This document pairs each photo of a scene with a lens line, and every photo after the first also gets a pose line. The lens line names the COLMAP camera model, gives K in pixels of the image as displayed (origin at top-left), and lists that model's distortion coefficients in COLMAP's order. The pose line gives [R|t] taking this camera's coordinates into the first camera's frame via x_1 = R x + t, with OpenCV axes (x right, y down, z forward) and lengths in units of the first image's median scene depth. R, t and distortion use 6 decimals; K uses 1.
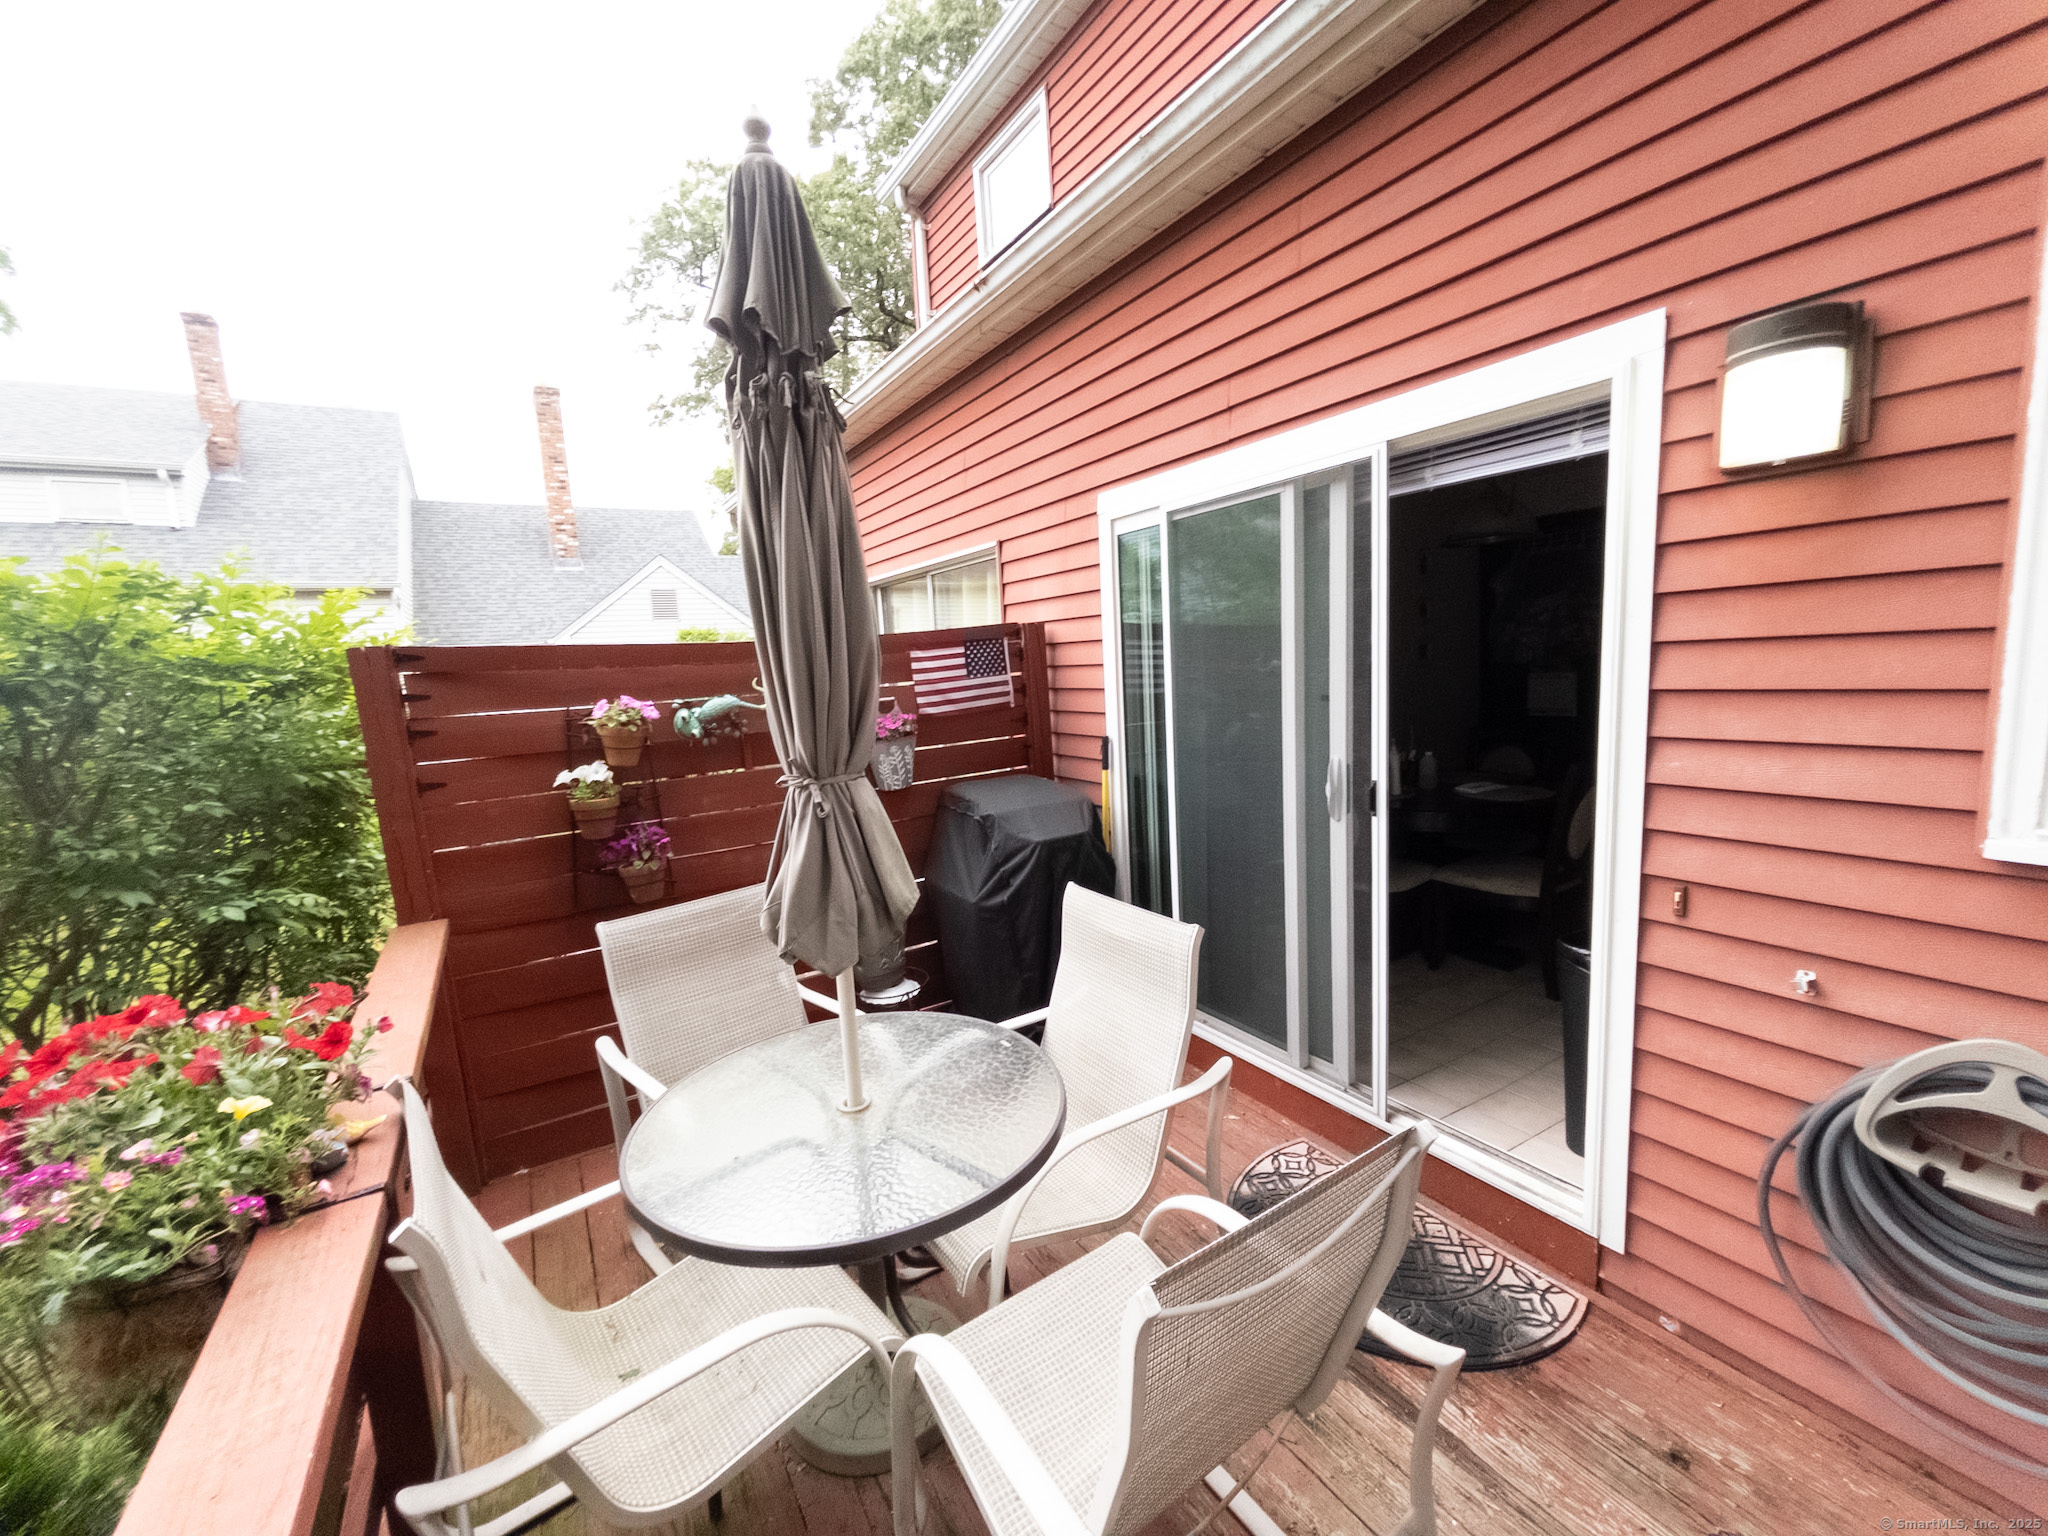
lens RADIAL K [[818.7, 0, 1010.8], [0, 818.7, 774.2], [0, 0, 1]] dist [-0.003926, 0.000345]
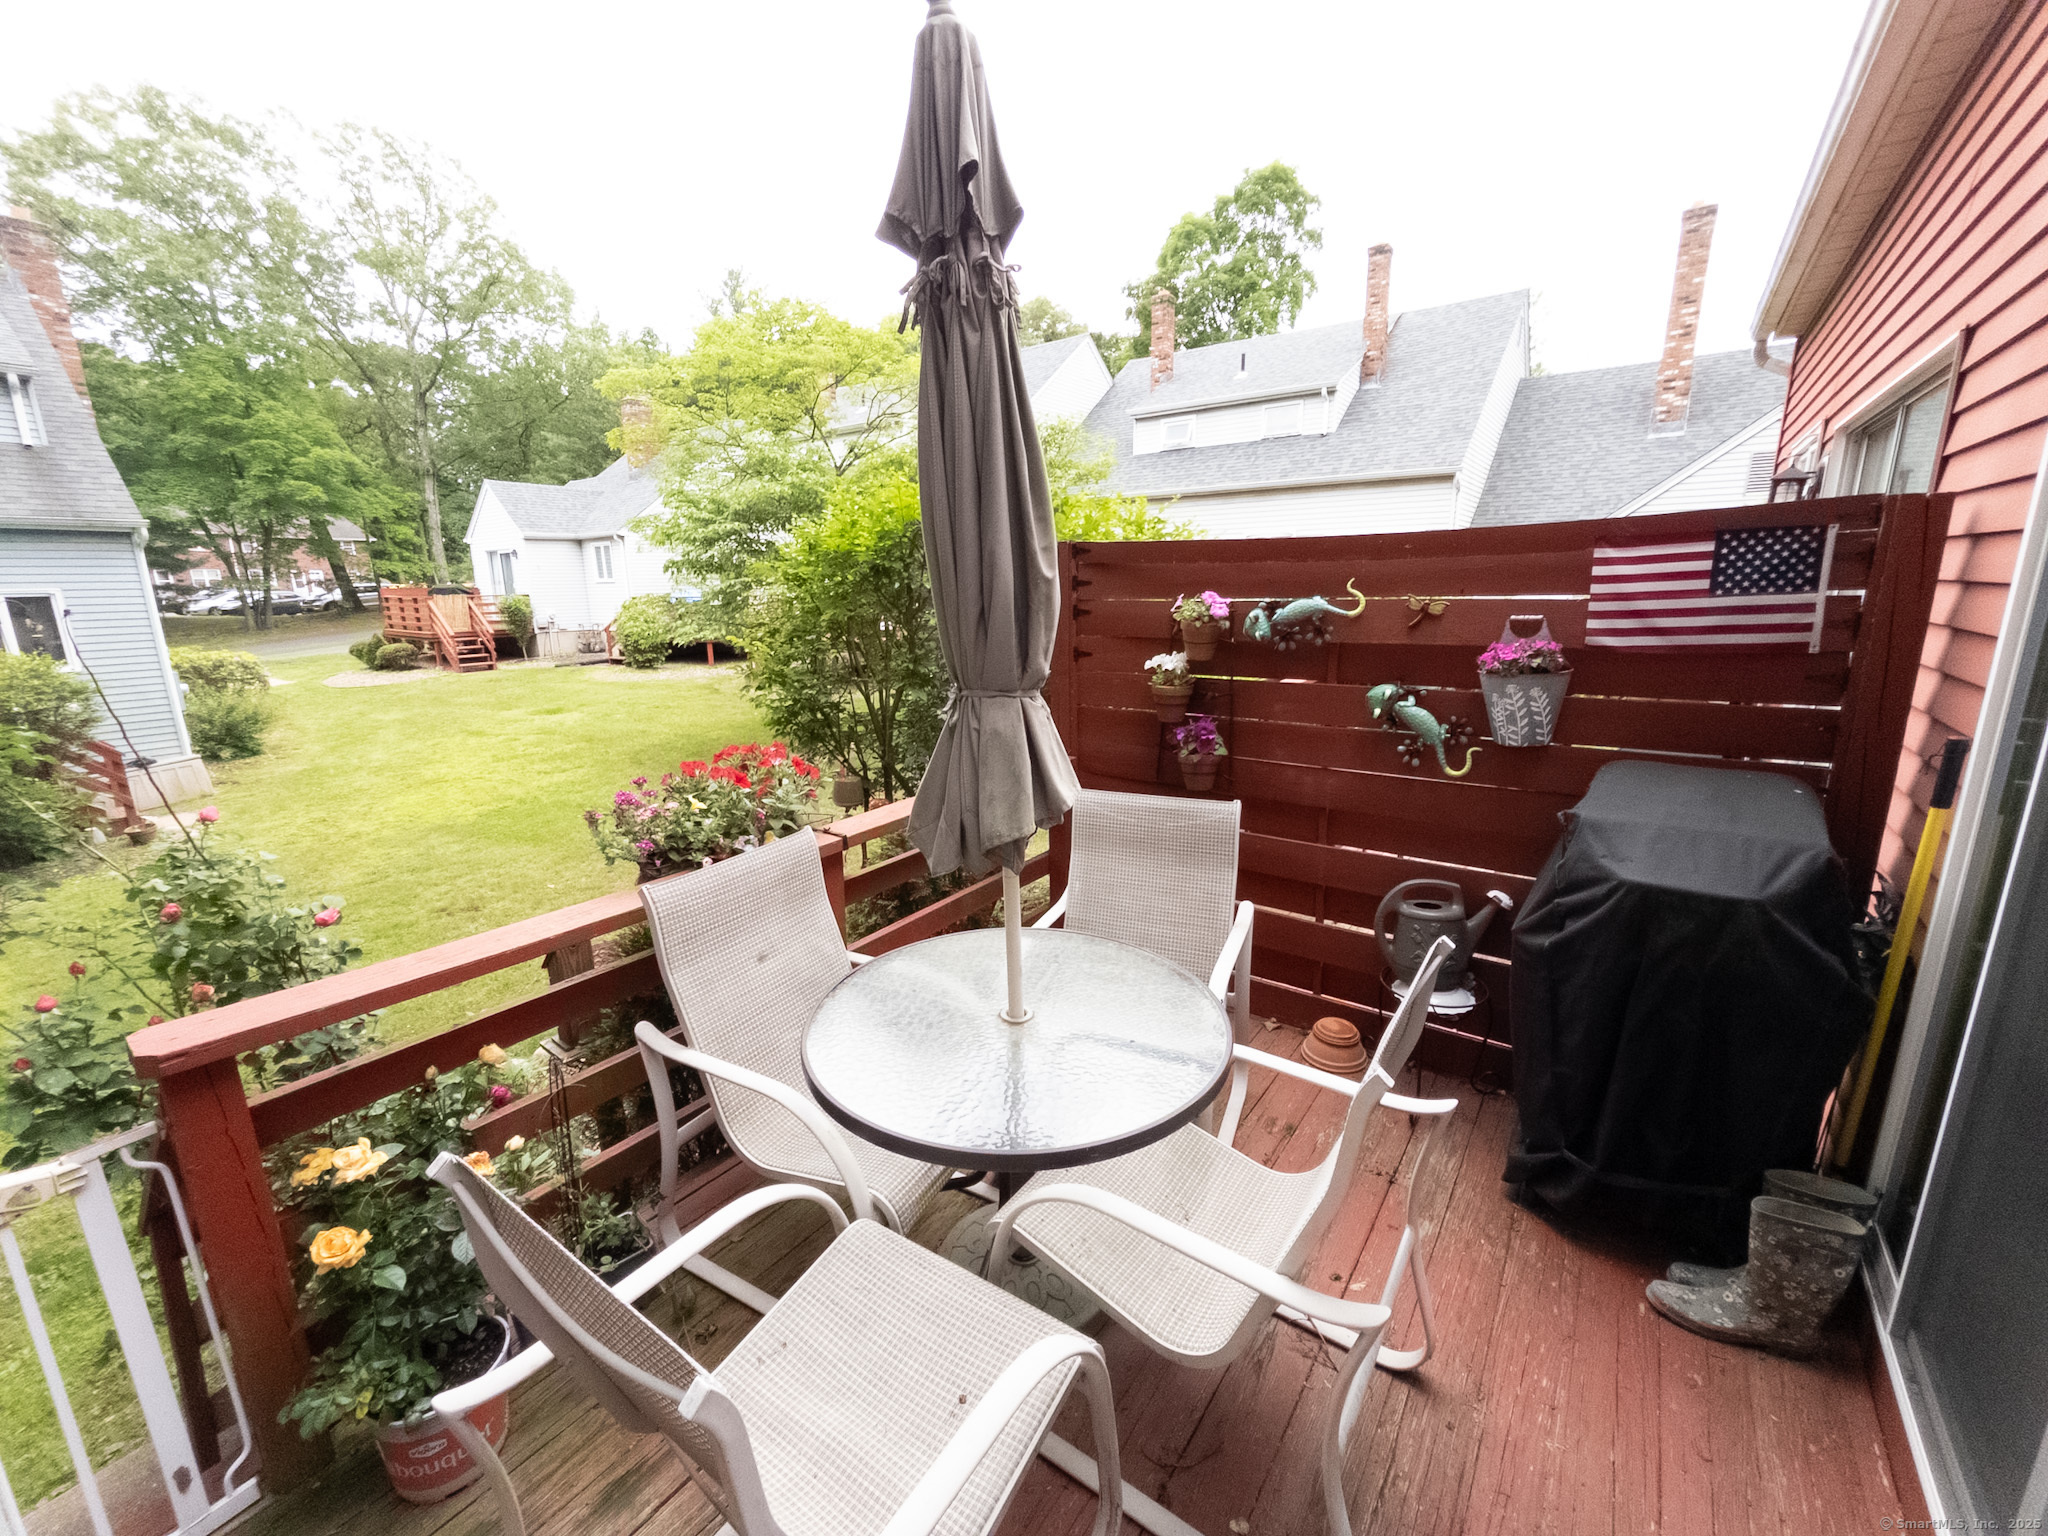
lens RADIAL K [[818.7, 0, 1020.2], [0, 818.7, 767.6], [0, 0, 1]] dist [-0.003926, 0.000345]
pose [[0.383815, 0.251947, -0.888374, 0.308830], [-0.132811, 0.967118, 0.216899, -0.055576], [0.913809, 0.034737, 0.404655, 0.287015]]
